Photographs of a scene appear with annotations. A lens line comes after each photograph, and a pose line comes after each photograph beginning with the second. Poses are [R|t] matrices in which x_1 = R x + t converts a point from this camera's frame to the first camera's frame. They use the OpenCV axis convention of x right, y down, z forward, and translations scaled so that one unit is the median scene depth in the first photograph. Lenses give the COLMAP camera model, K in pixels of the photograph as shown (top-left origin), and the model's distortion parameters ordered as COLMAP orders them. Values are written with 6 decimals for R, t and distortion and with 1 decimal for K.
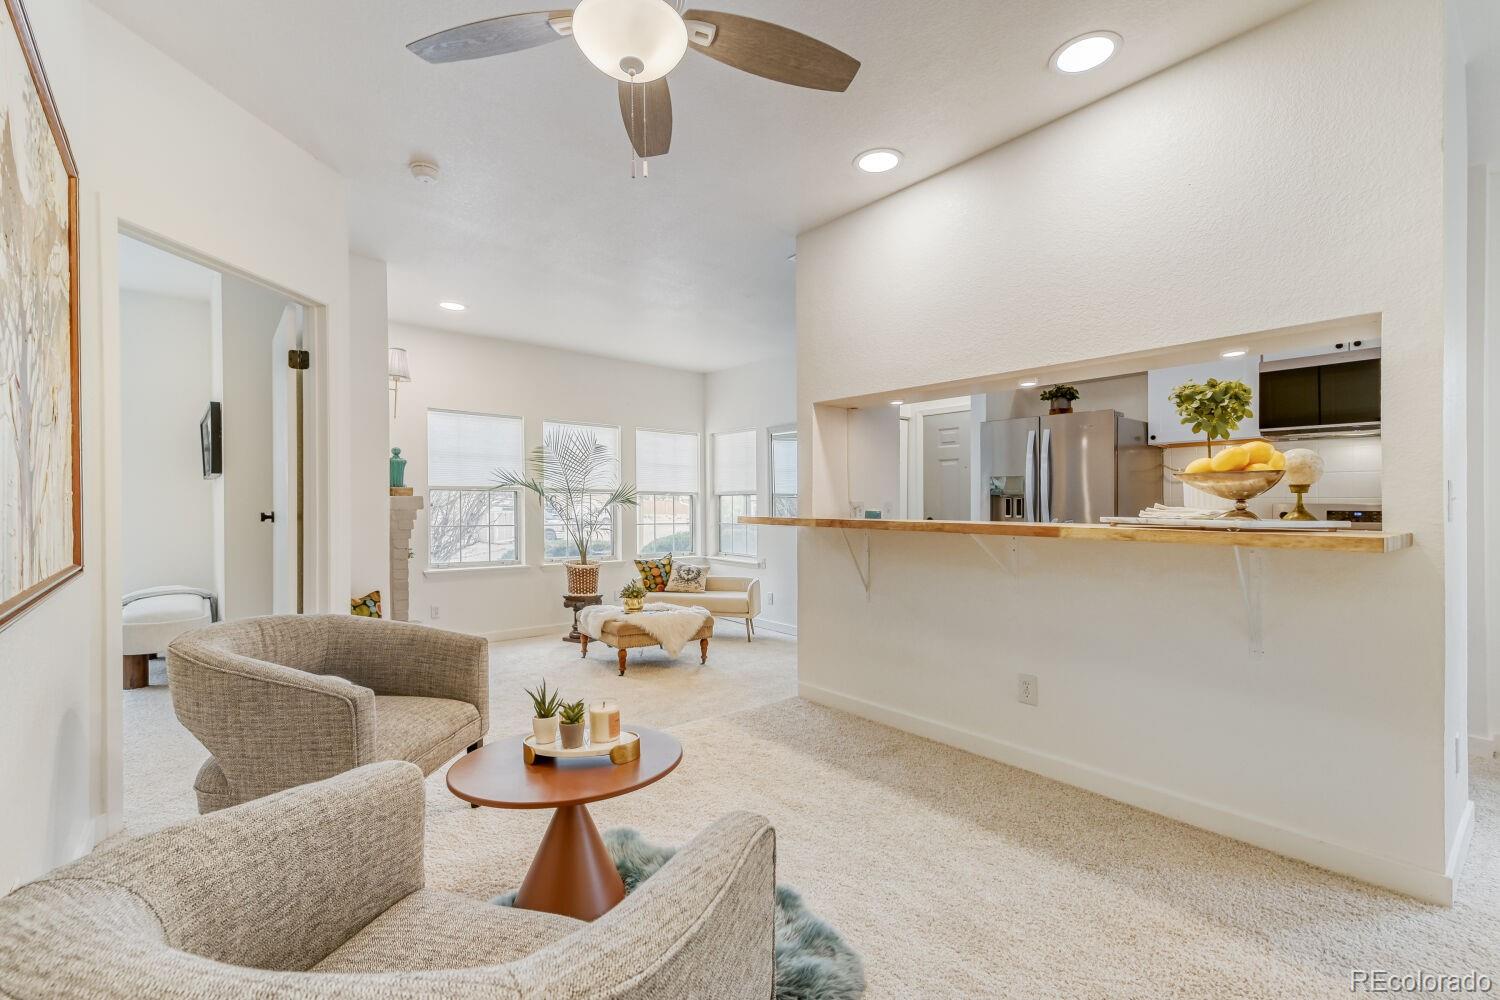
lens RADIAL K [[632.4, 0, 772.6], [0, 632.4, 547.9], [0, 0, 1]] dist [0.001427, -0.000030]
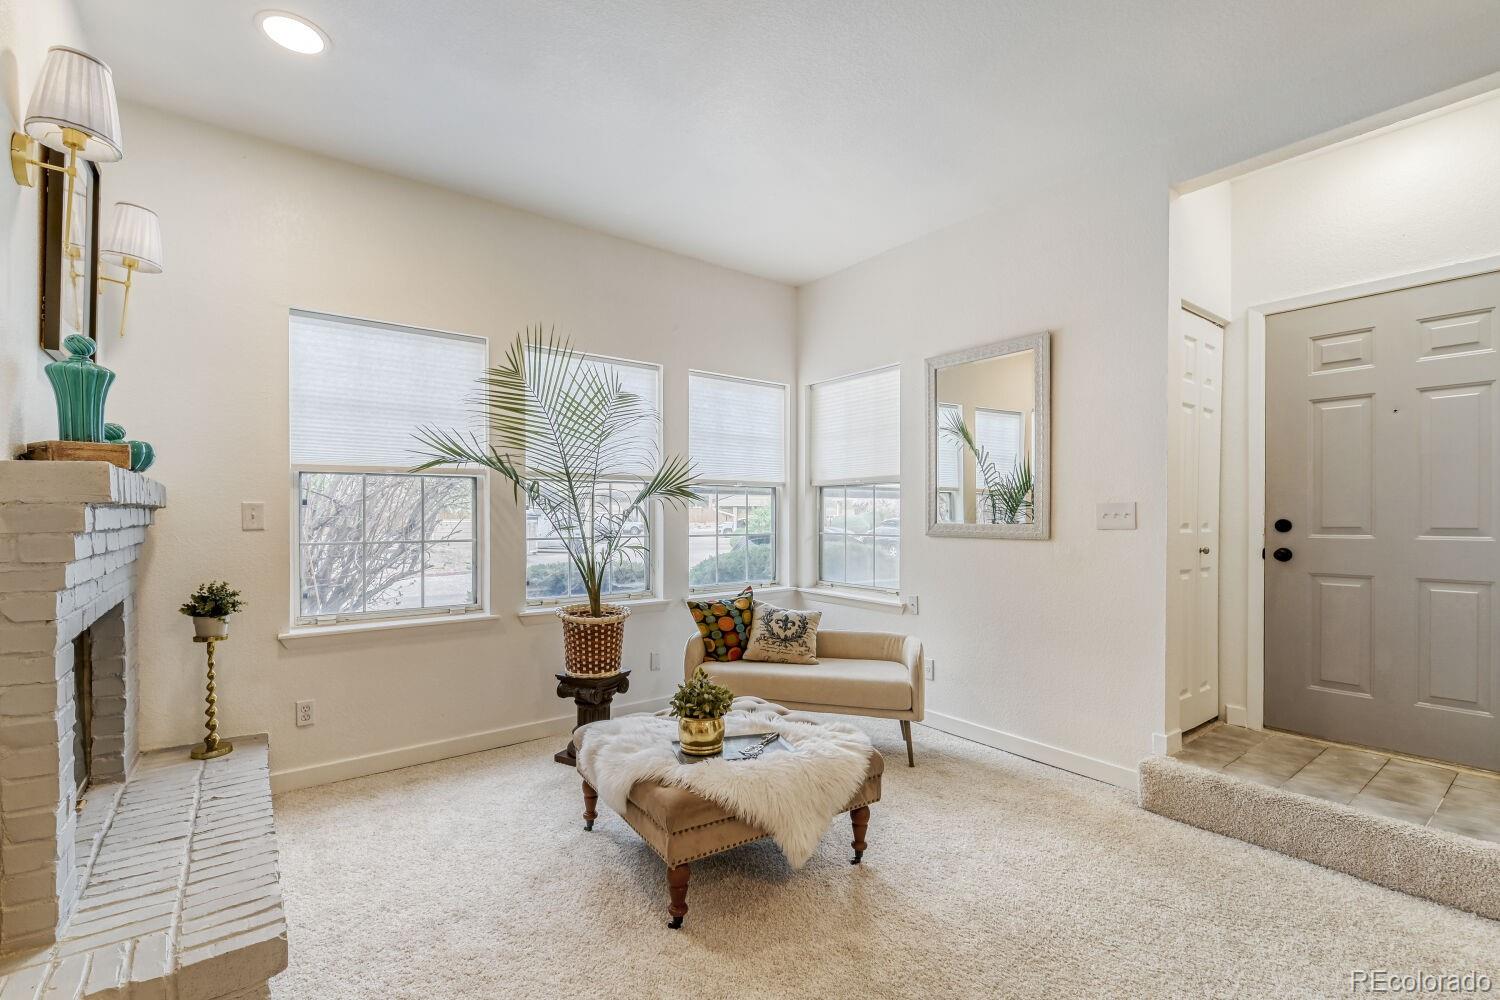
lens RADIAL K [[654.9, 0, 739.2], [0, 654.9, 530.0], [0, 0, 1]] dist [-0.002592, -0.000540]
pose [[0.995094, -0.005935, -0.098757, -0.118076], [0.001827, 0.999131, -0.041644, -0.019247], [0.098918, 0.041259, 0.994240, 0.440094]]
